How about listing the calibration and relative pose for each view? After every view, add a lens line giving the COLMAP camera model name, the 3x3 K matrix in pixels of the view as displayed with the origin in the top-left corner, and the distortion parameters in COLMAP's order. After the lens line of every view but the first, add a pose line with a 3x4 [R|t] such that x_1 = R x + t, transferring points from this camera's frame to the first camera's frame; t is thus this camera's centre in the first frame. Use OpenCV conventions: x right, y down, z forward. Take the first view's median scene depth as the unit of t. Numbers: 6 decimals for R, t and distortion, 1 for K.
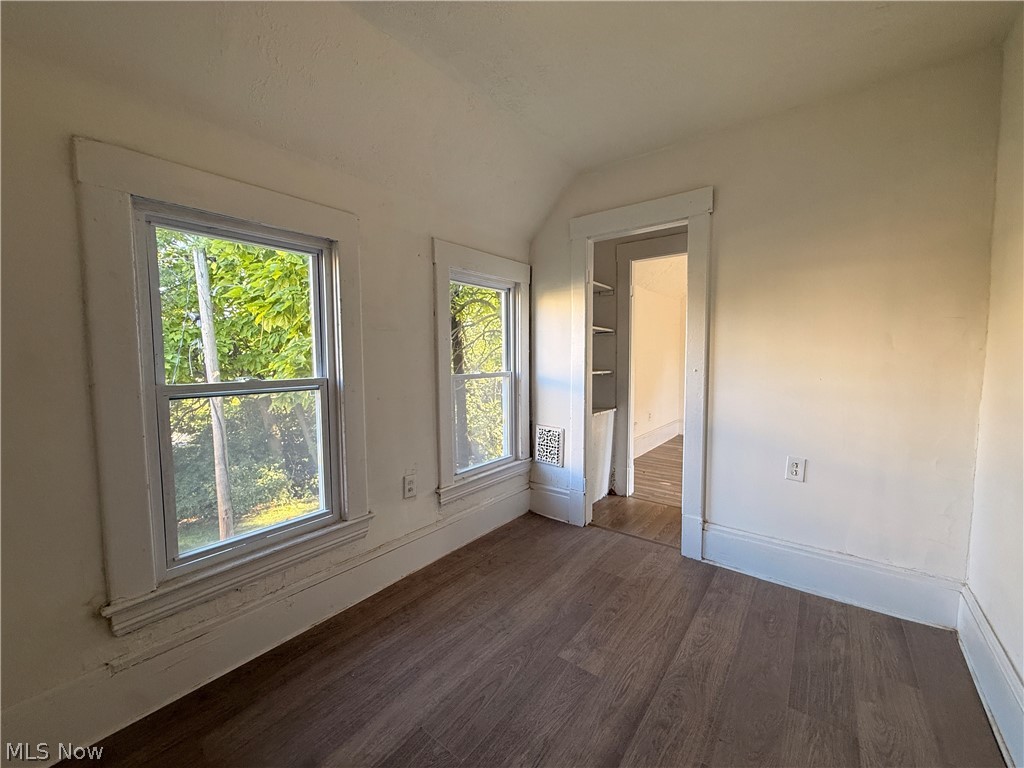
lens RADIAL K [[410.1, 0, 510.6], [0, 410.1, 383.6], [0, 0, 1]] dist [-0.002556, 0.002808]
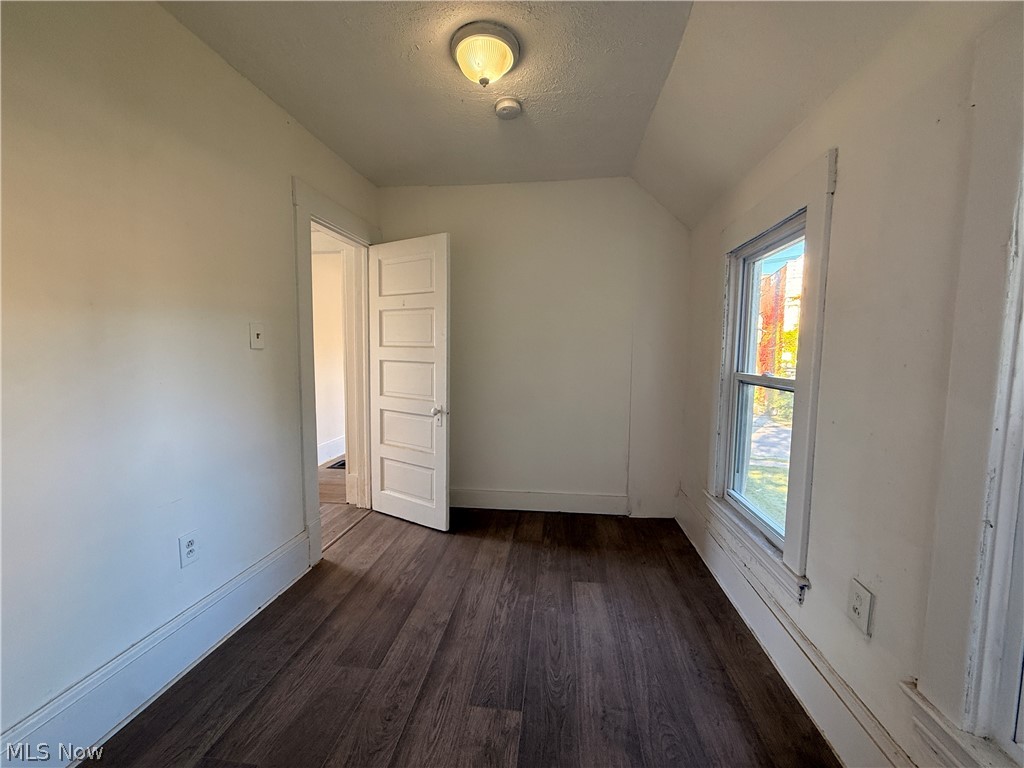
lens RADIAL K [[410.1, 0, 511.2], [0, 410.1, 384.1], [0, 0, 1]] dist [-0.002556, 0.002808]
pose [[-0.861350, 0.046957, -0.505836, 0.561196], [-0.033130, 0.988407, 0.148169, -0.132837], [0.506930, 0.144384, -0.849809, 1.708399]]
